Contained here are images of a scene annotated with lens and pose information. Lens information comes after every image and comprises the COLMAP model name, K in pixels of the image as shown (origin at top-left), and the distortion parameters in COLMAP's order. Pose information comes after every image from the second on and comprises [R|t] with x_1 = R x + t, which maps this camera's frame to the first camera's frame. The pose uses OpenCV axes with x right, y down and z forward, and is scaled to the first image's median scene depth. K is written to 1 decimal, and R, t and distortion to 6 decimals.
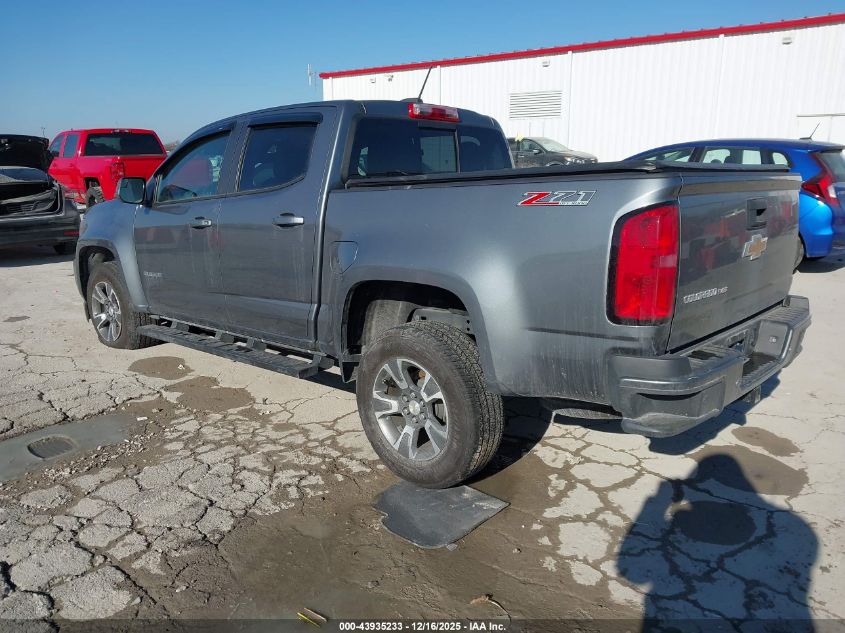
lens RADIAL K [[657.2, 0, 422.5], [0, 657.2, 316.5], [0, 0, 1]] dist [0.043260, -0.075586]
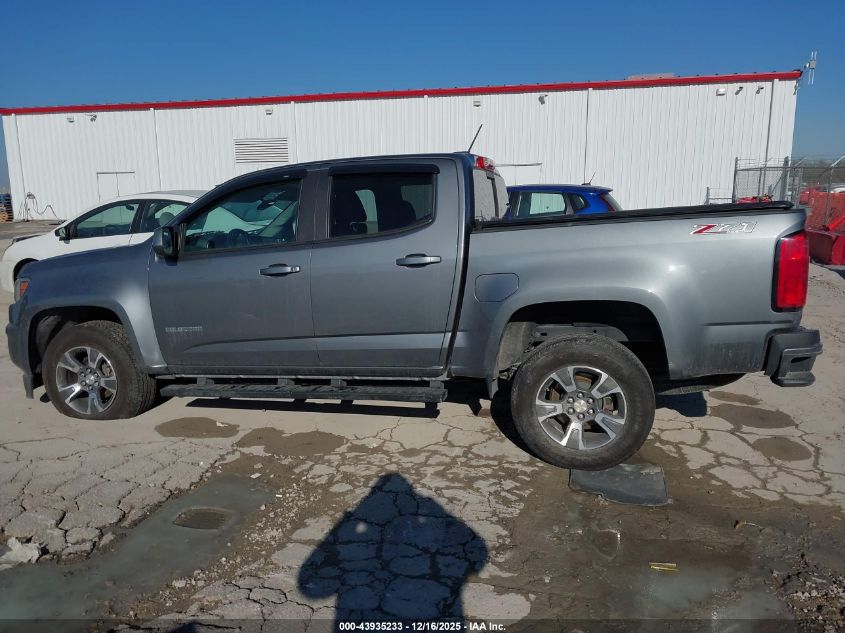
lens RADIAL K [[645.5, 0, 422.5], [0, 645.5, 316.5], [0, 0, 1]] dist [0.049826, -0.068447]
pose [[0.892299, -0.091541, 0.442066, -0.680978], [0.117601, 0.992550, -0.031842, -0.017352], [-0.435858, 0.080400, 0.896417, 0.038121]]
